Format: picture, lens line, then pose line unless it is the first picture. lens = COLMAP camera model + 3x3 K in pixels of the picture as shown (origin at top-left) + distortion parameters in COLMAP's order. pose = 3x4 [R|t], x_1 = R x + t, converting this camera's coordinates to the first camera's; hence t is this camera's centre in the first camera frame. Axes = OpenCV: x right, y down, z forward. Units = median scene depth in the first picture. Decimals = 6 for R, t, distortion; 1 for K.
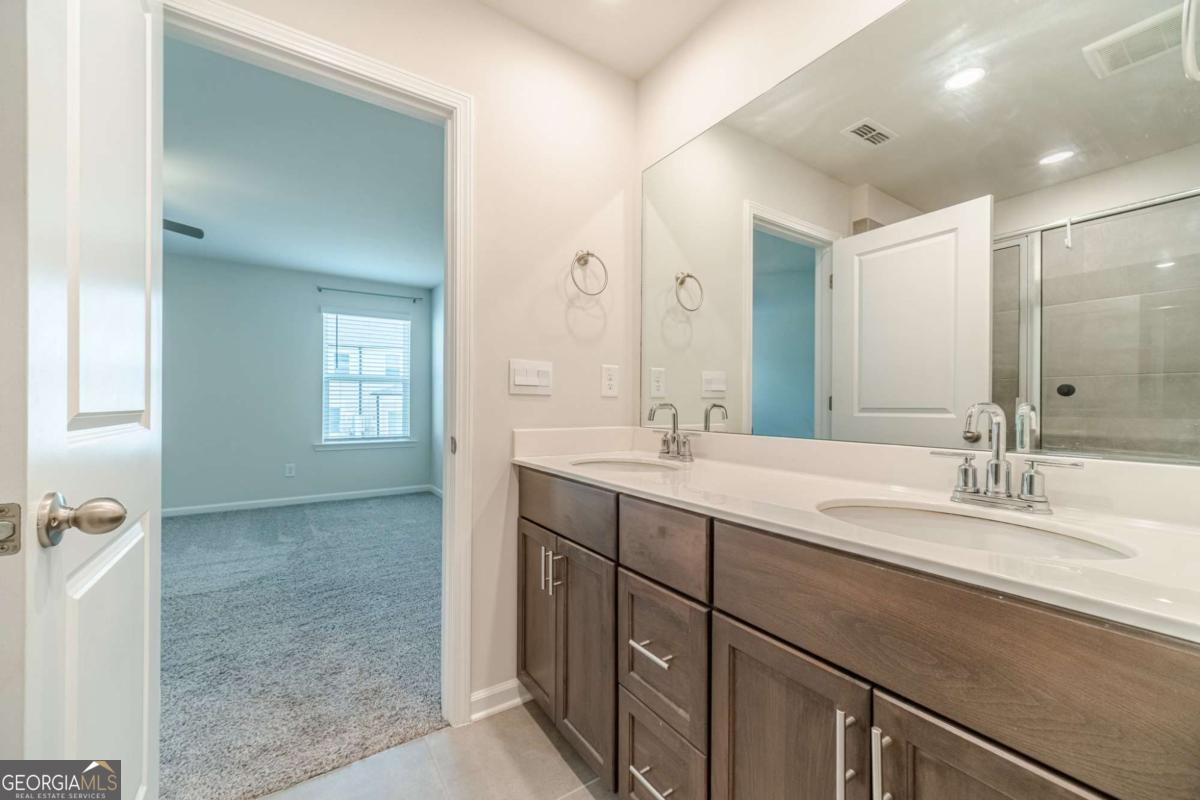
lens RADIAL K [[471.7, 0, 592.1], [0, 471.7, 400.2], [0, 0, 1]] dist [0.002469, -0.000701]
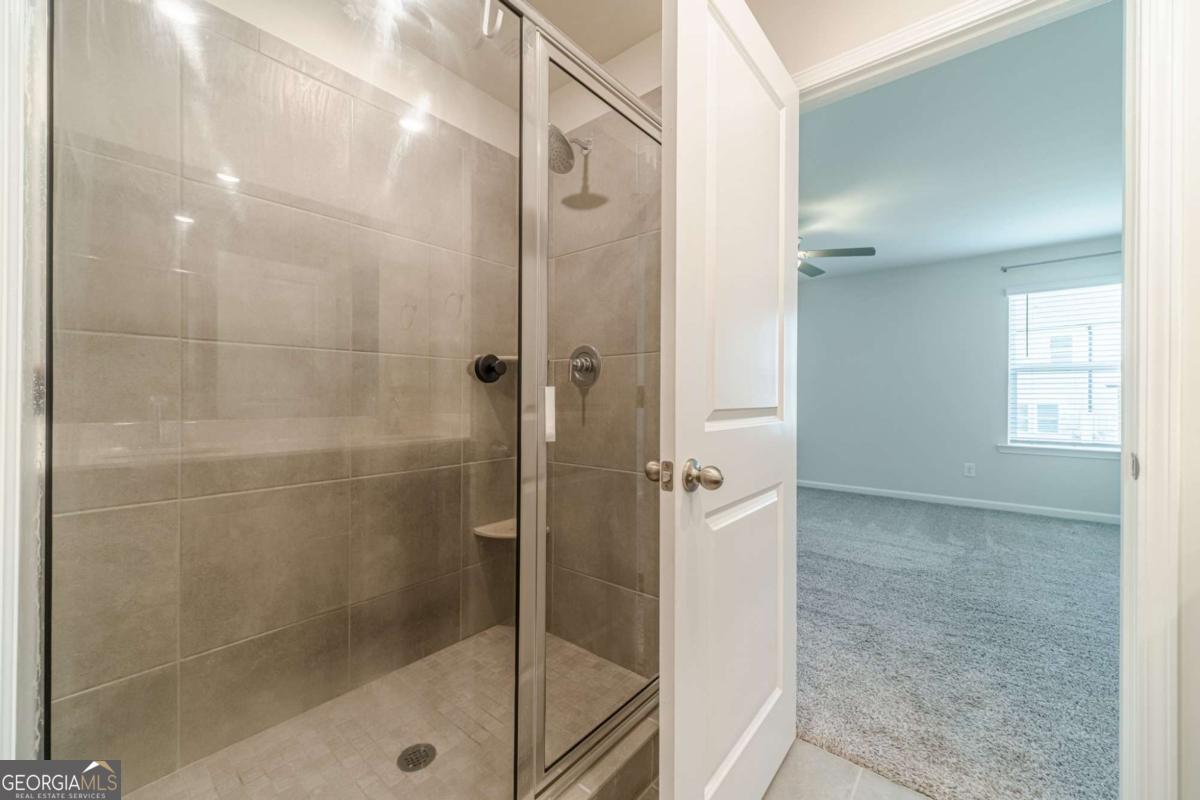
lens RADIAL K [[471.7, 0, 617.0], [0, 471.7, 390.4], [0, 0, 1]] dist [0.002469, -0.000701]
pose [[0.296841, -0.014272, -0.954820, 0.097624], [0.006433, 0.999896, -0.012946, -0.005309], [0.954905, -0.002299, 0.296902, 0.084260]]
